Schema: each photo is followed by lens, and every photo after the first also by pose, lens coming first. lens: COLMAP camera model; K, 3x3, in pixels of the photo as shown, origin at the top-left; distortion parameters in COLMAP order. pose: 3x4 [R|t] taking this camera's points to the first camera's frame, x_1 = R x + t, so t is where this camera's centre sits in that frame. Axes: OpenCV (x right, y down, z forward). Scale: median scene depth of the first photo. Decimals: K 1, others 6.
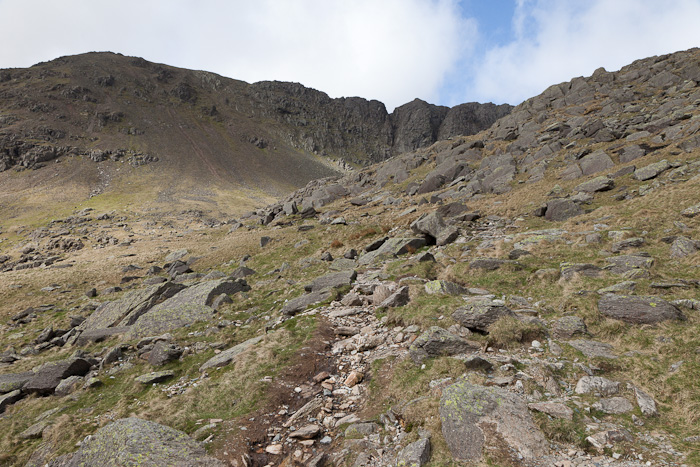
lens RADIAL K [[464.0, 0, 350.0], [0, 464.0, 233.5], [0, 0, 1]] dist [-0.002738, 0.002714]
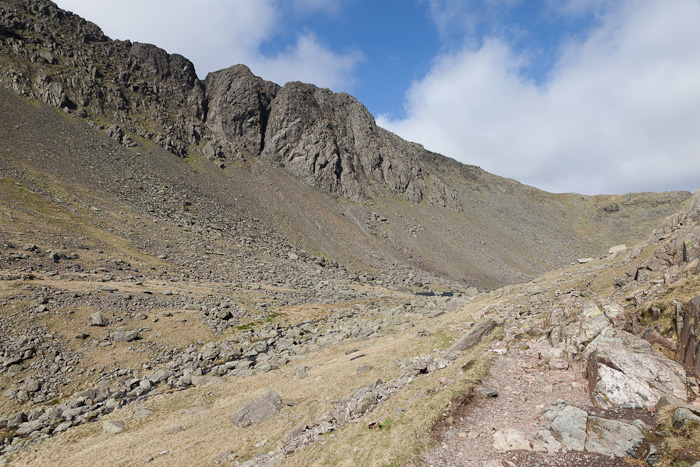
lens RADIAL K [[464.0, 0, 350.0], [0, 464.0, 233.5], [0, 0, 1]] dist [-0.002738, 0.002714]
pose [[0.915500, 0.030069, 0.401192, 0.018250], [-0.030479, 0.999521, -0.005362, -0.024052], [-0.401161, -0.007319, 0.915978, 0.272566]]
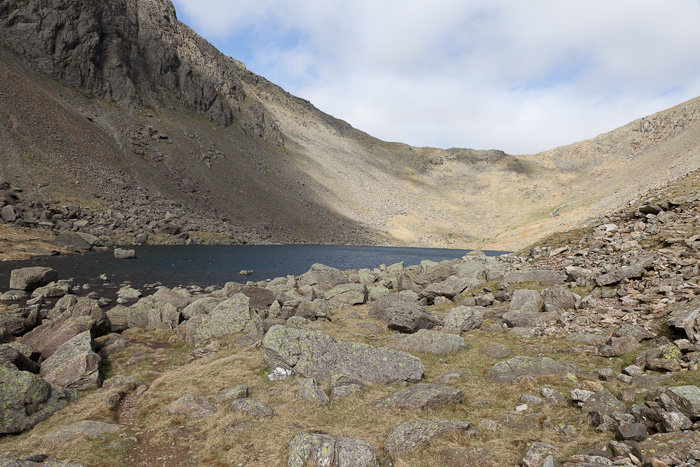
lens RADIAL K [[464.0, 0, 350.0], [0, 464.0, 233.5], [0, 0, 1]] dist [-0.002738, 0.002714]
pose [[0.714341, 0.015031, 0.699636, 0.144404], [-0.102605, 0.991214, 0.083467, -0.010474], [-0.692235, -0.131410, 0.709607, 0.396062]]
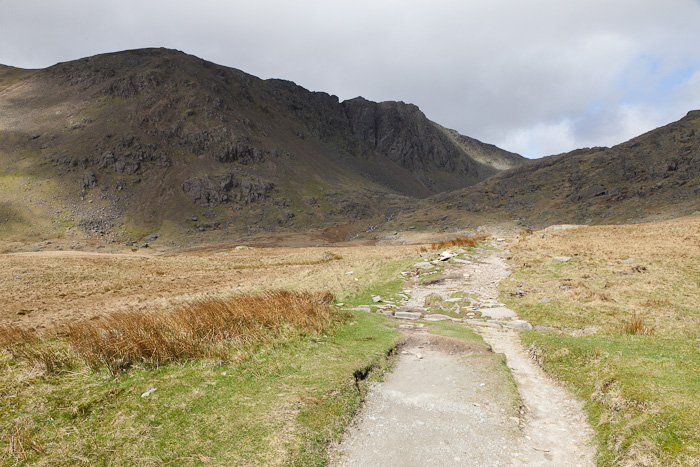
lens RADIAL K [[560.0, 0, 350.0], [0, 560.0, 233.5], [0, 0, 1]] dist [-0.001963, -0.001980]
pose [[0.928704, 0.029346, 0.369658, -0.554785], [-0.067324, 0.993640, 0.090258, -0.032451], [-0.364659, -0.108710, 0.924774, -0.668140]]
